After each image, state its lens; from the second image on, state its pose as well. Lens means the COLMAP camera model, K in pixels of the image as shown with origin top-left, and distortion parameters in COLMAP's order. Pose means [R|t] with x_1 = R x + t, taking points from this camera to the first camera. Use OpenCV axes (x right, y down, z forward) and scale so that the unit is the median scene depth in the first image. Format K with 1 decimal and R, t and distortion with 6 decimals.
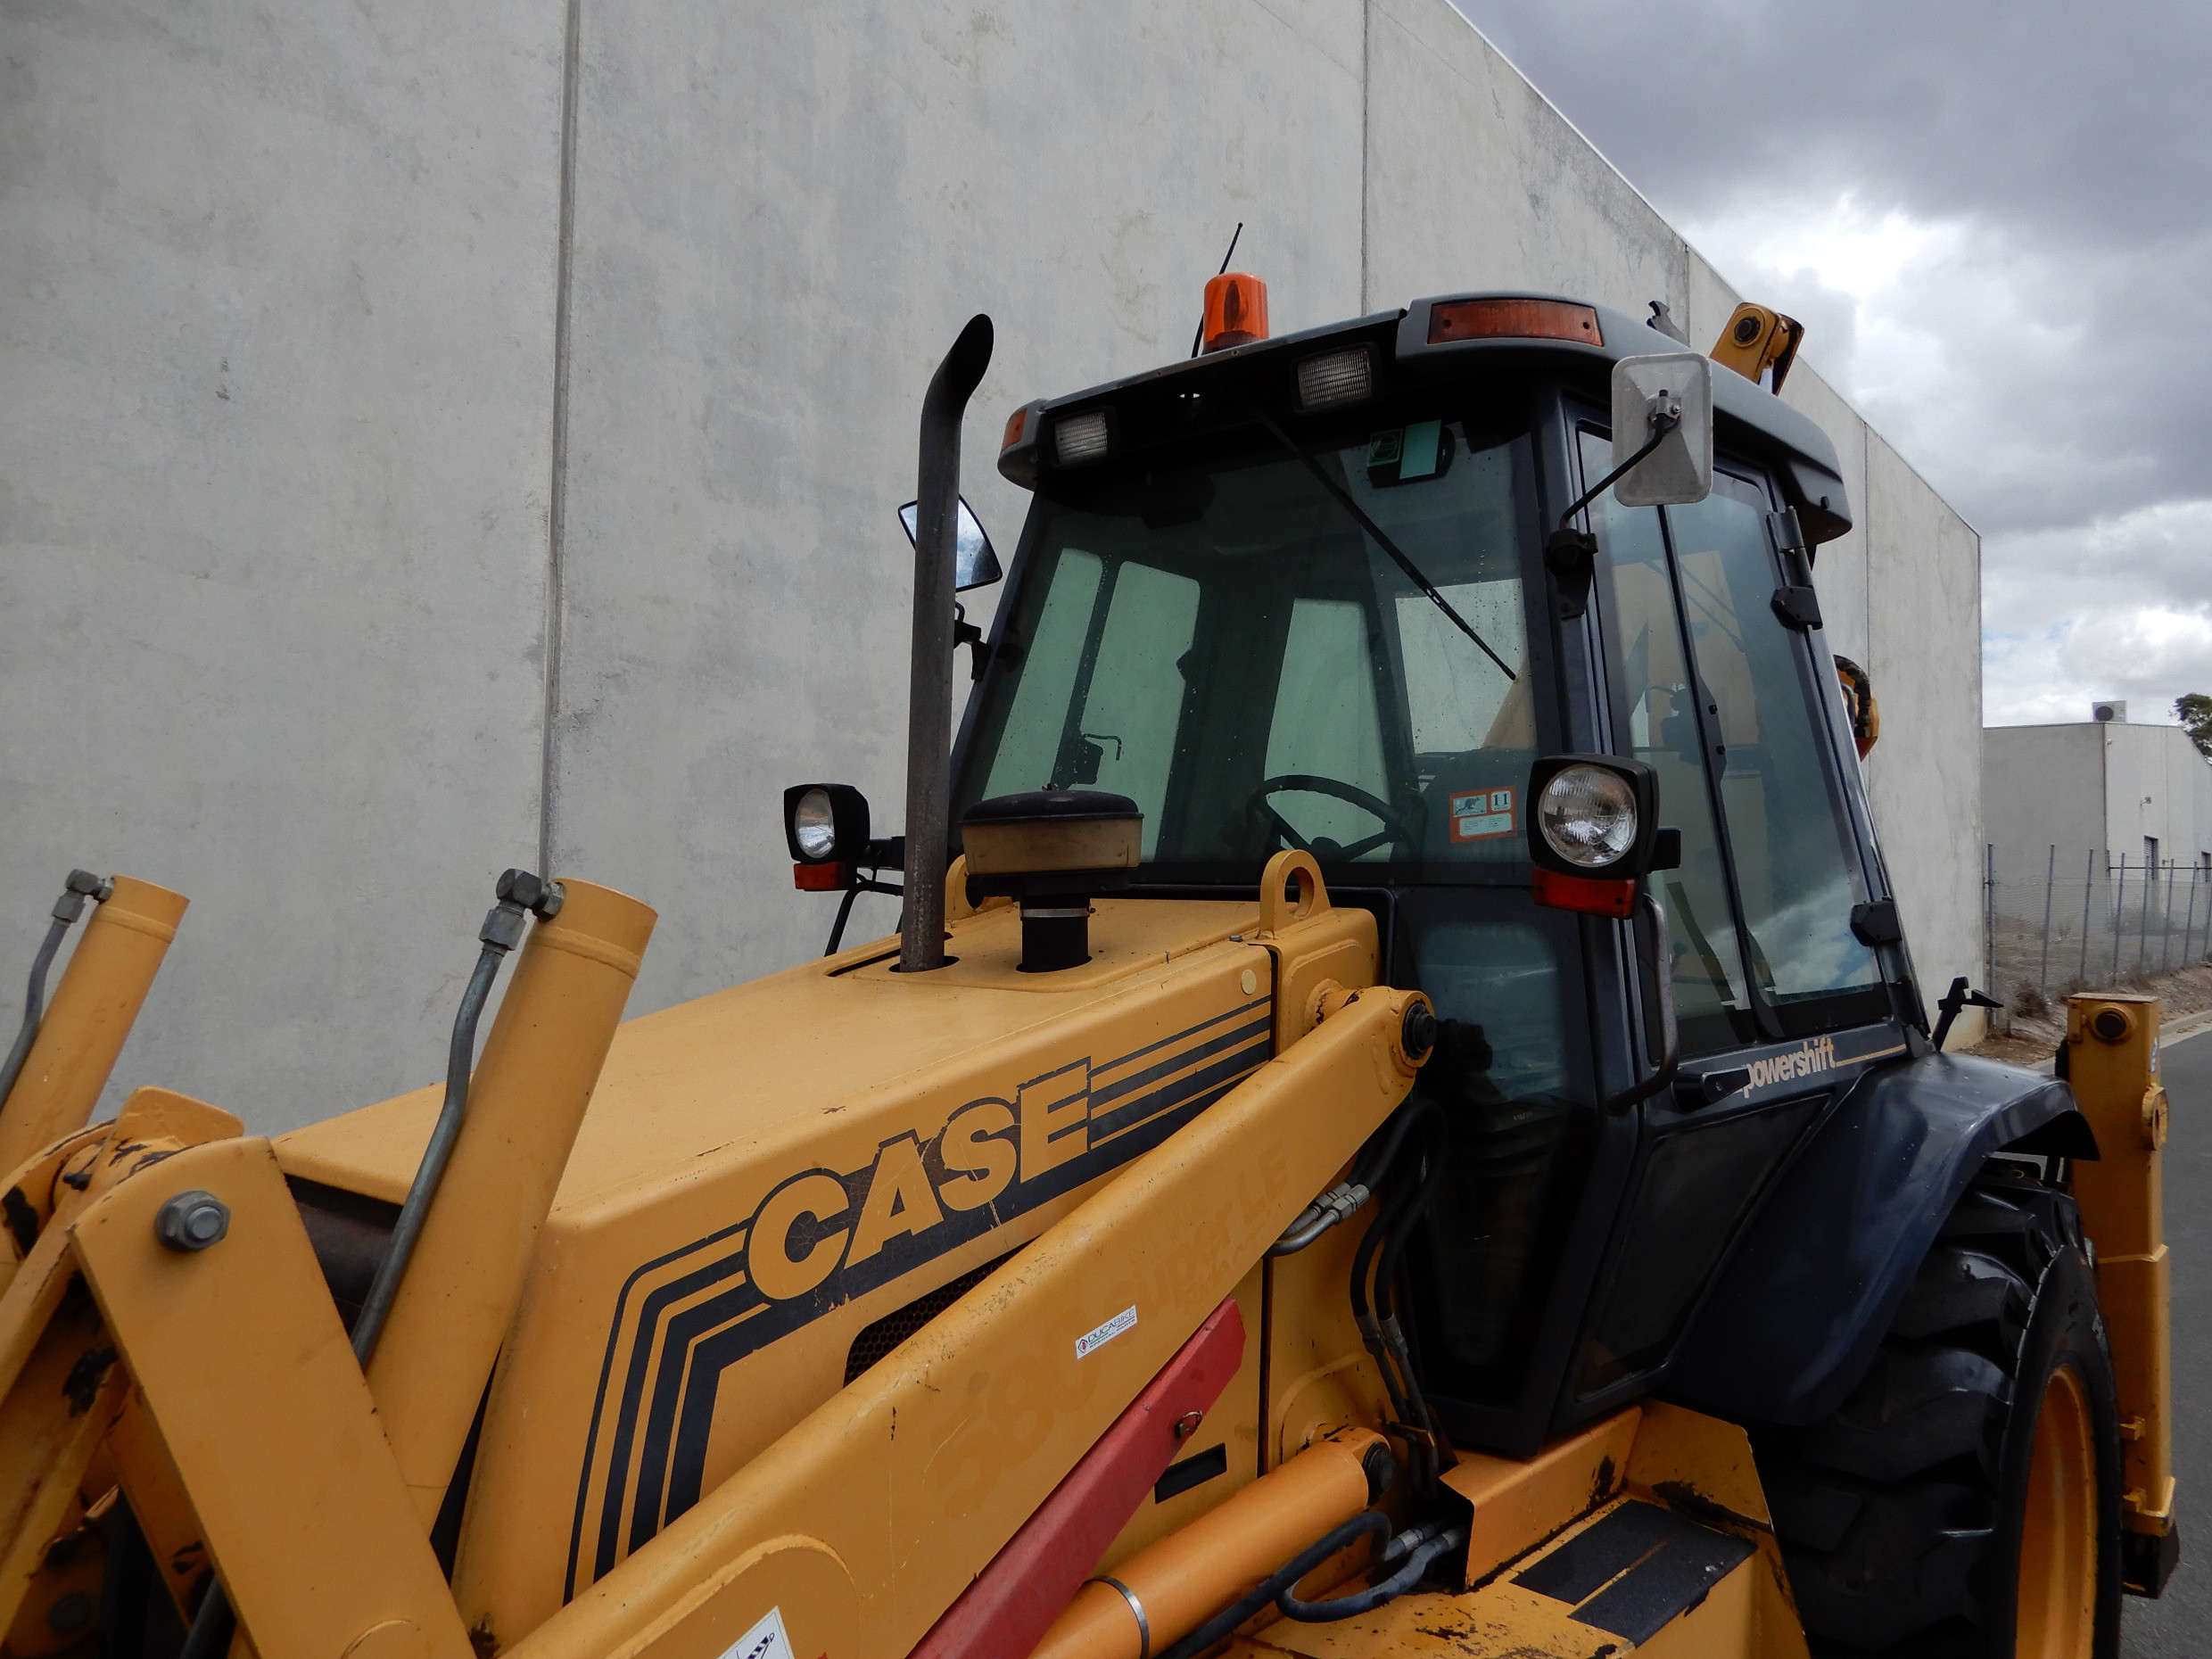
lens RADIAL K [[1585.4, 0, 1109.2], [0, 1585.4, 817.3], [0, 0, 1]] dist [0.005569, -0.003045]
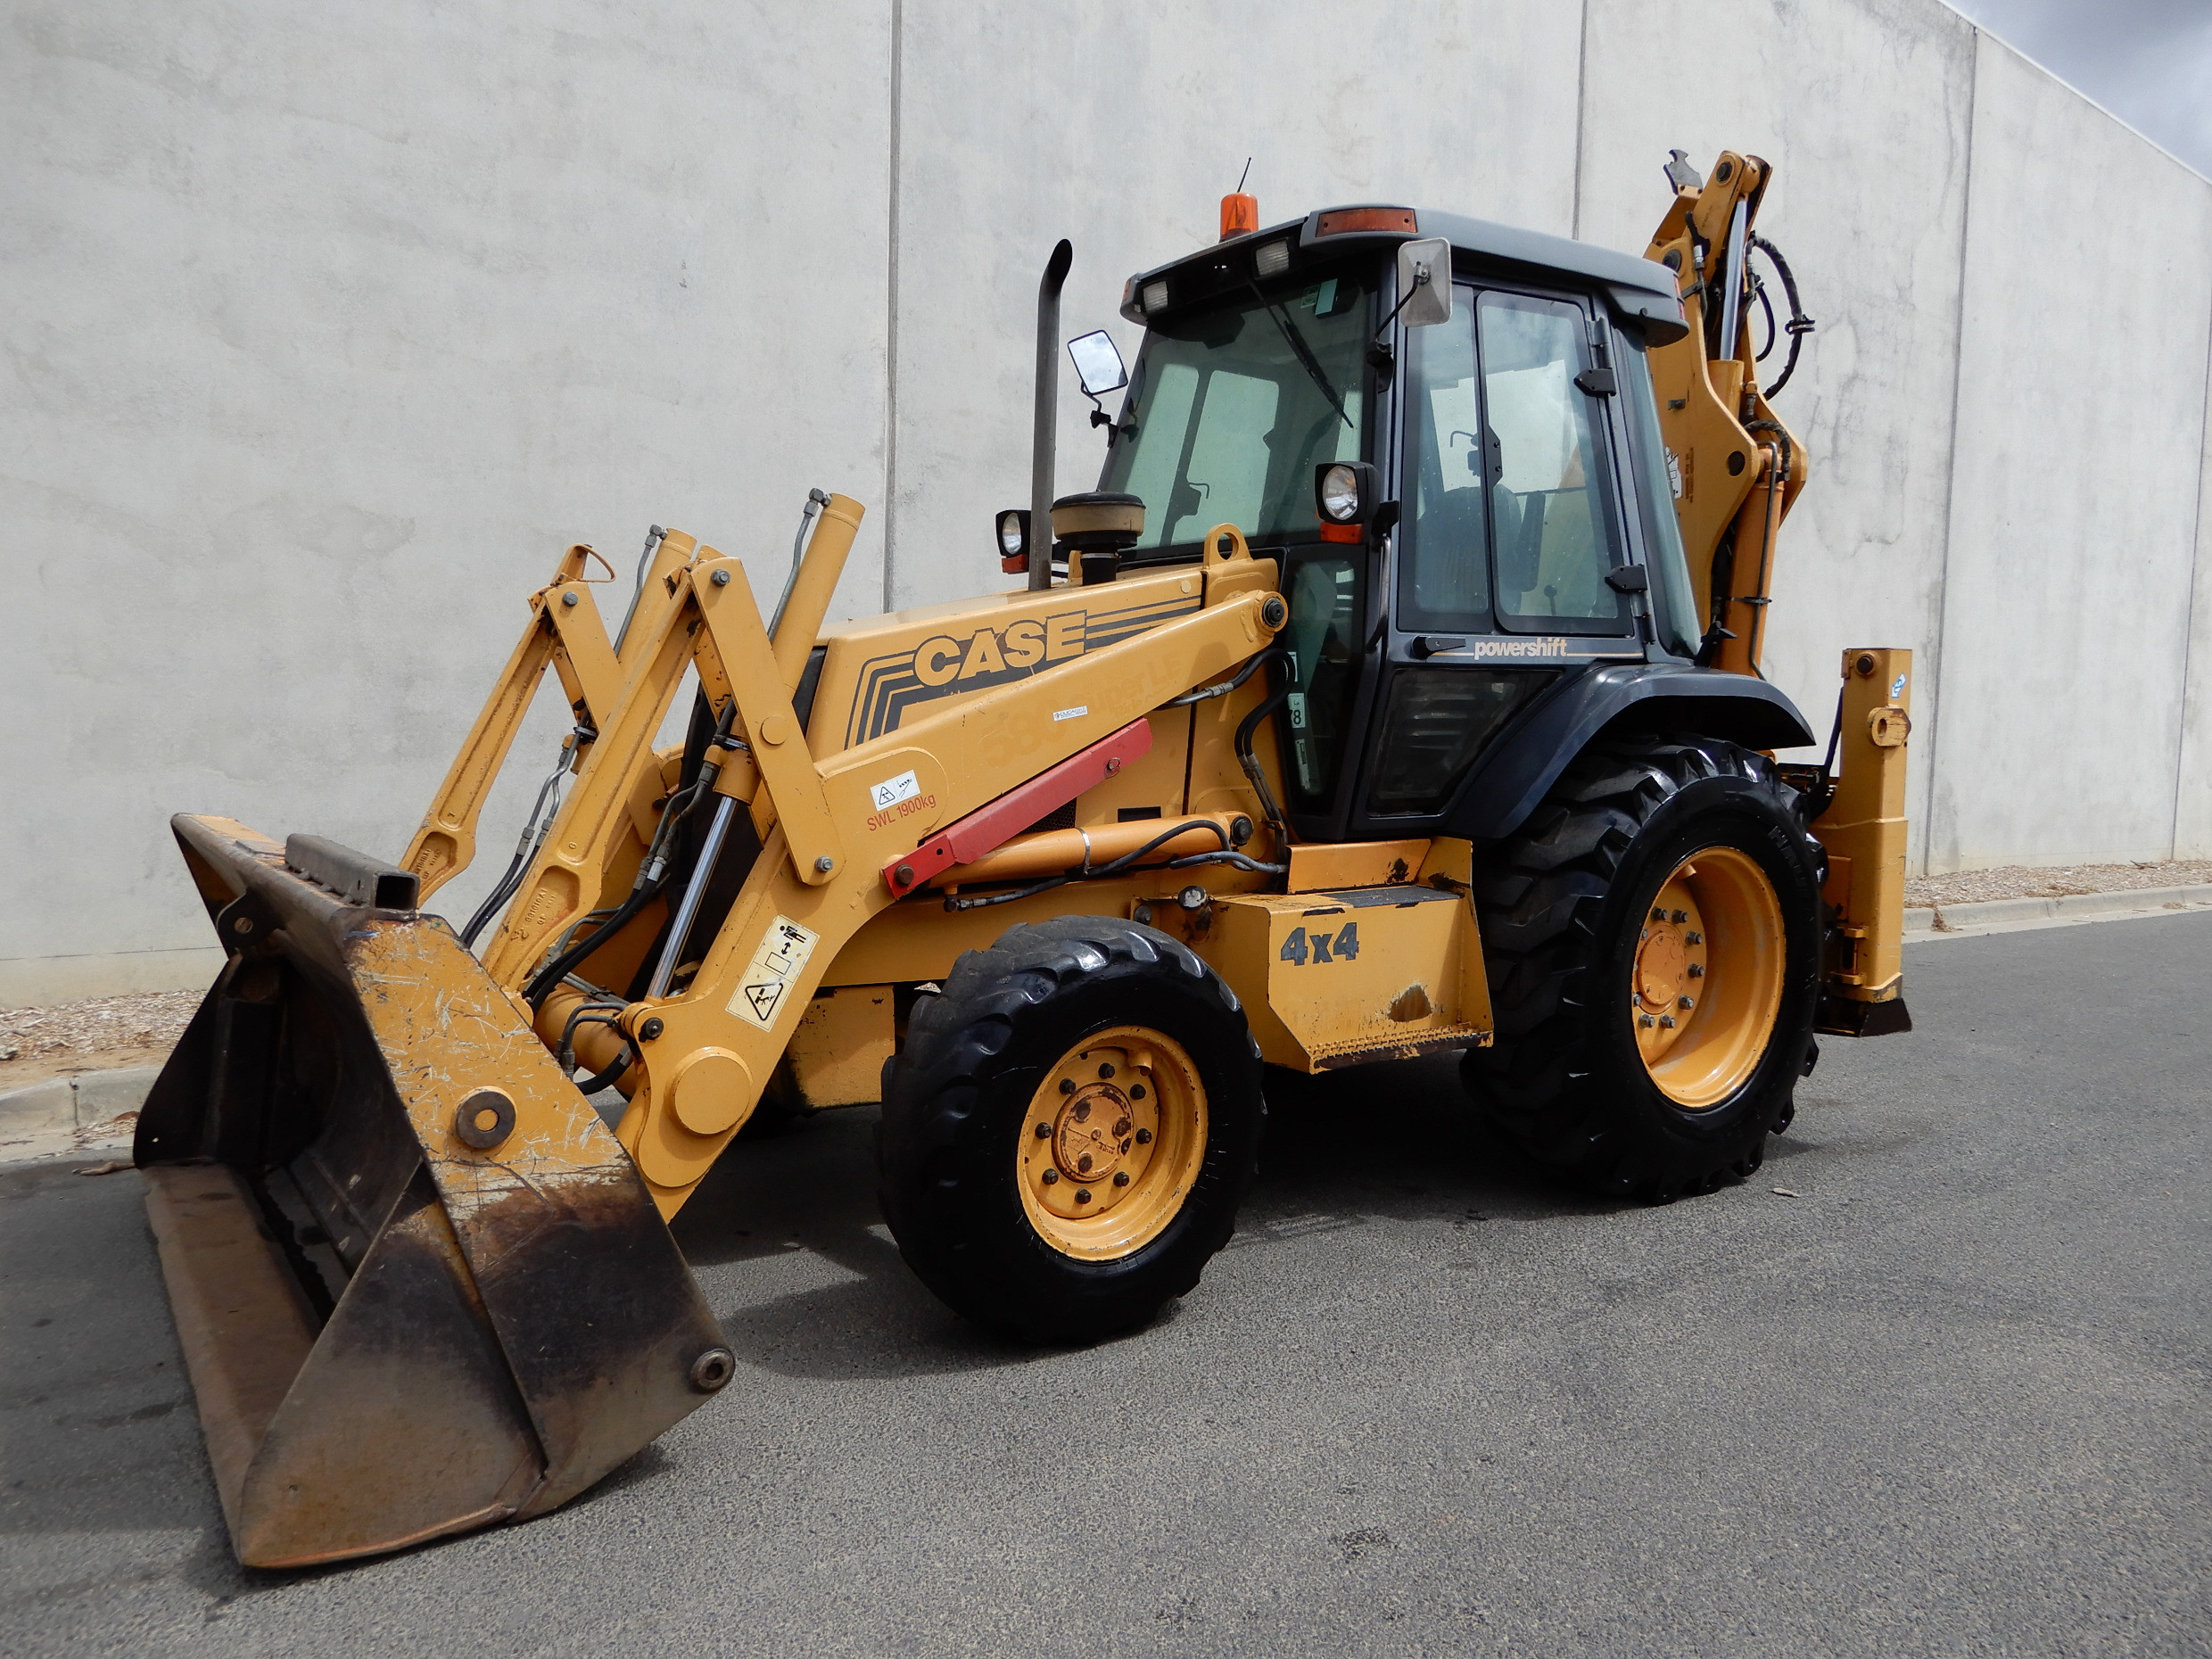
lens RADIAL K [[1585.4, 0, 1102.3], [0, 1585.4, 815.8], [0, 0, 1]] dist [0.005569, -0.003045]
pose [[0.971470, 0.025491, -0.235789, 0.258370], [-0.000093, 0.994248, 0.107103, 0.099308], [0.237163, -0.104025, 0.965884, -0.536666]]
